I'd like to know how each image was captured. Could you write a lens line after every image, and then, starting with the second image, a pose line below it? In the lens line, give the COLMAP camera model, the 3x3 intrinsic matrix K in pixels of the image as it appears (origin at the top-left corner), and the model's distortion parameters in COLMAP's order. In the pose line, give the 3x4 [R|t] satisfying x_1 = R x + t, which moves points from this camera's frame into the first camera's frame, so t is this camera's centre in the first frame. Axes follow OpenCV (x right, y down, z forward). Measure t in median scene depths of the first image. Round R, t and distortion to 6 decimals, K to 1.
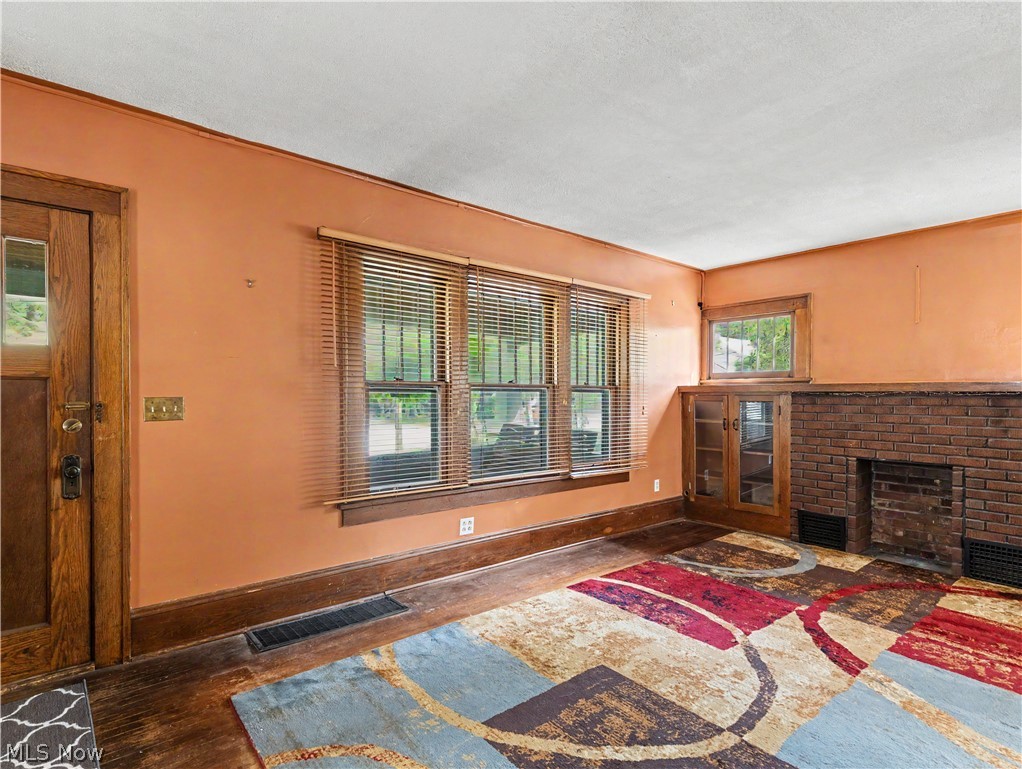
lens RADIAL K [[531.7, 0, 515.9], [0, 531.7, 392.8], [0, 0, 1]] dist [0.015119, 0.000400]
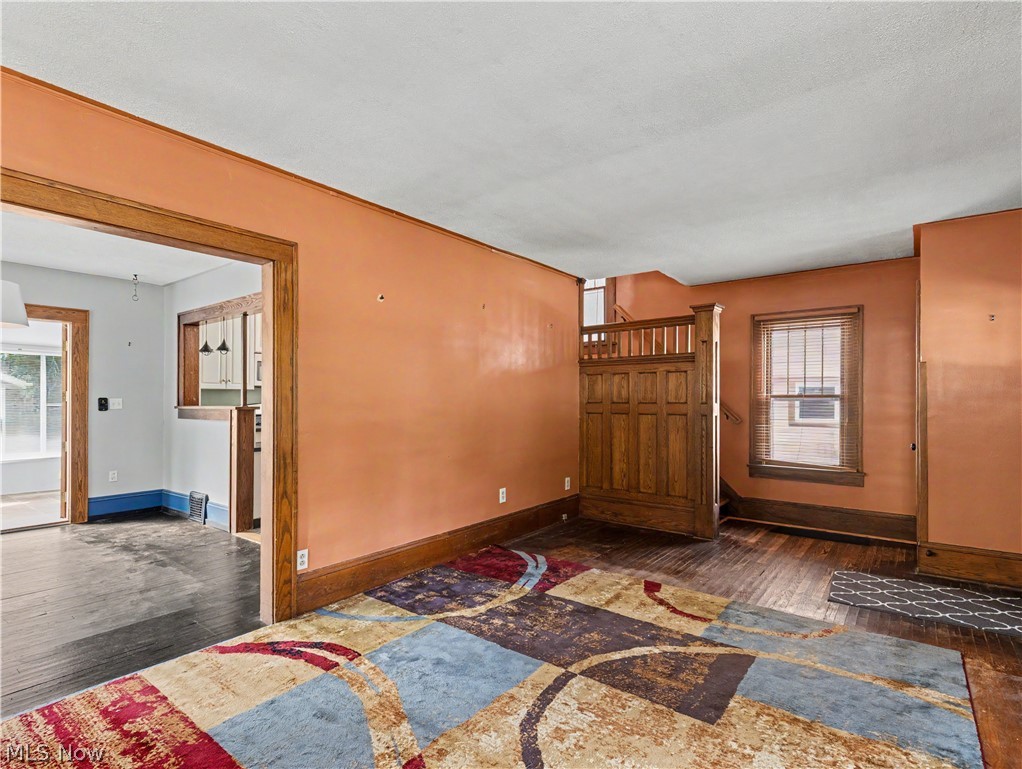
lens RADIAL K [[520.7, 0, 509.4], [0, 520.7, 402.3], [0, 0, 1]] dist [0.009369, 0.000108]
pose [[-0.977011, -0.013572, -0.212759, 0.568889], [-0.014644, 0.999887, 0.003462, 0.004579], [0.212687, 0.006498, -0.977099, 1.502562]]
